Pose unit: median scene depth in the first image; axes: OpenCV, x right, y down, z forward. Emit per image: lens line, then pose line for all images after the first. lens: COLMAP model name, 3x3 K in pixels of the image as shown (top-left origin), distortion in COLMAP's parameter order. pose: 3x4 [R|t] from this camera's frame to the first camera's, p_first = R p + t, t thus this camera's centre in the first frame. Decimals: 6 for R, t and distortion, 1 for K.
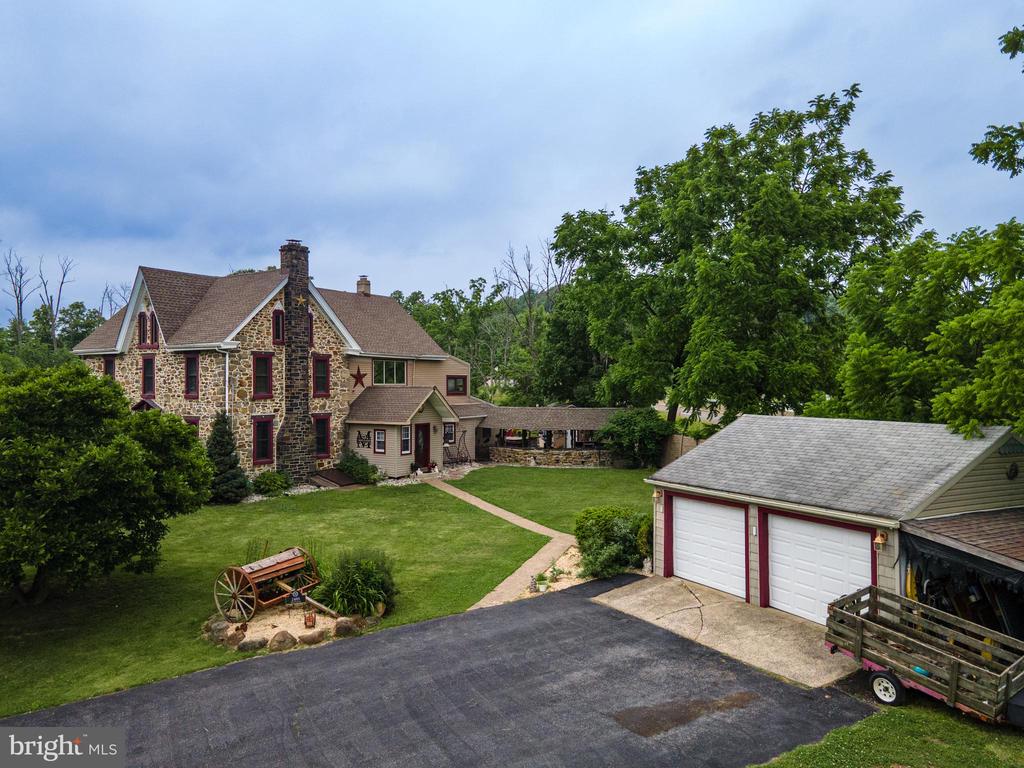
lens RADIAL K [[743.3, 0, 502.0], [0, 743.3, 385.0], [0, 0, 1]] dist [0.031467, 0.005009]
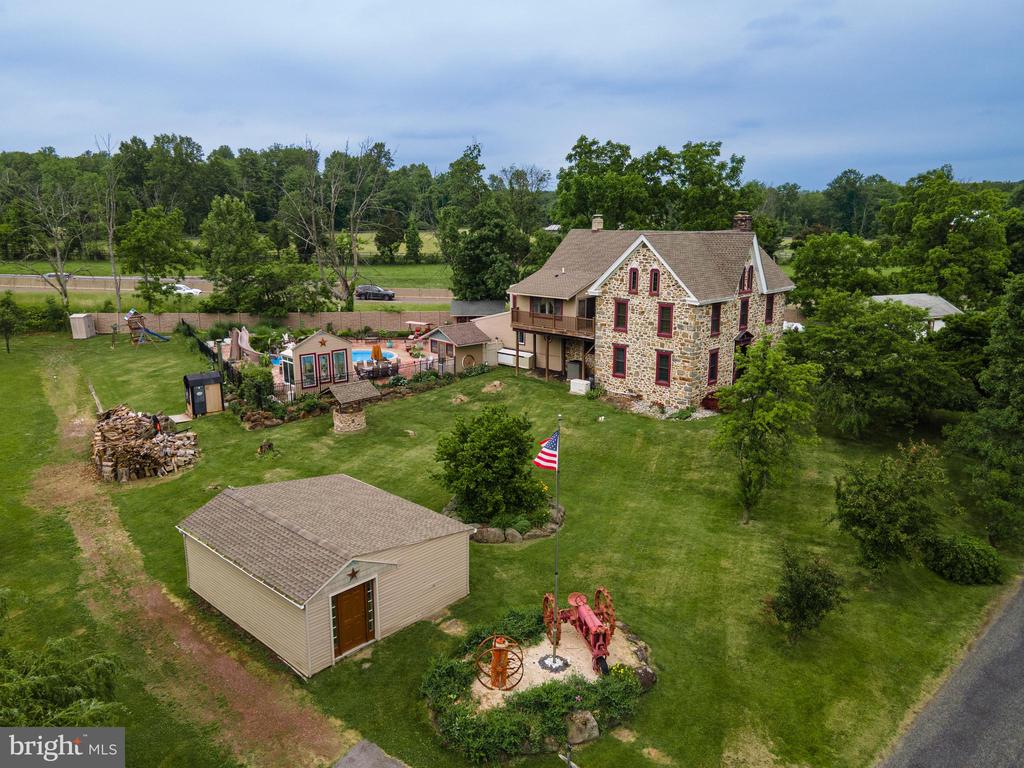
lens RADIAL K [[738.2, 0, 503.1], [0, 738.2, 389.8], [0, 0, 1]] dist [0.038535, 0.000572]
pose [[0.181714, -0.228225, 0.956501, -1.871937], [0.006146, 0.972939, 0.230979, -0.191366], [-0.983332, -0.036093, 0.178199, 1.185334]]
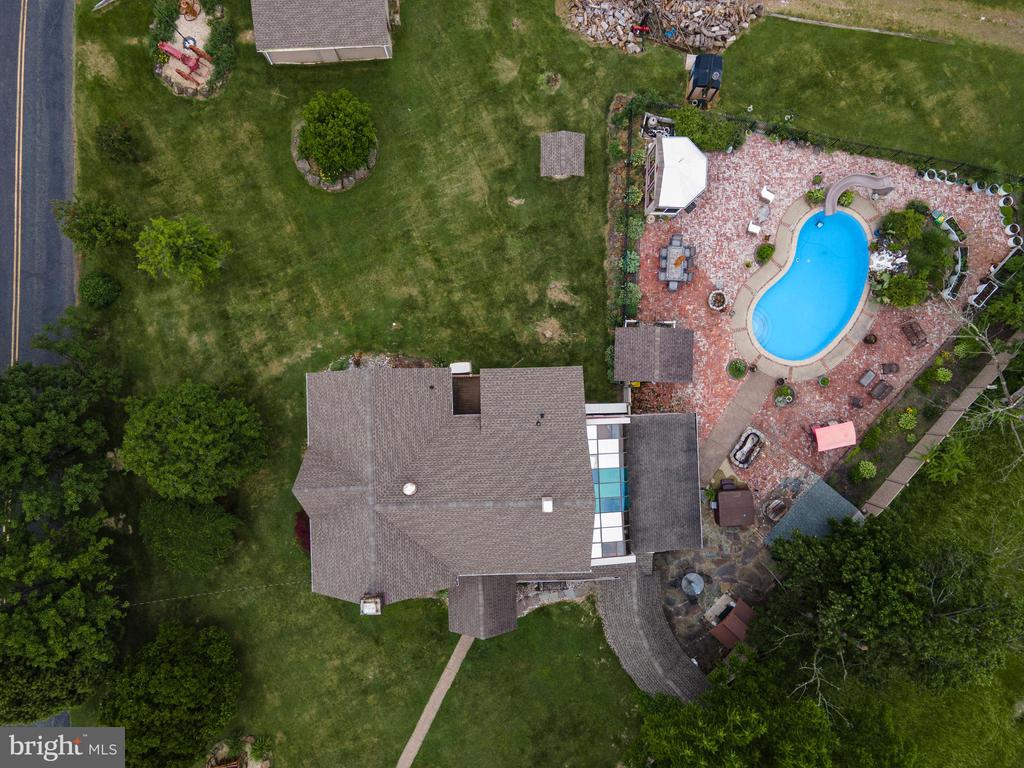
lens RADIAL K [[748.6, 0, 500.8], [0, 748.6, 382.0], [0, 0, 1]] dist [0.025269, 0.034433]
pose [[0.598748, 0.800884, -0.009306, -0.412352], [-0.001005, 0.012370, 0.999923, -1.267196], [0.800937, -0.598692, 0.008211, 1.325437]]
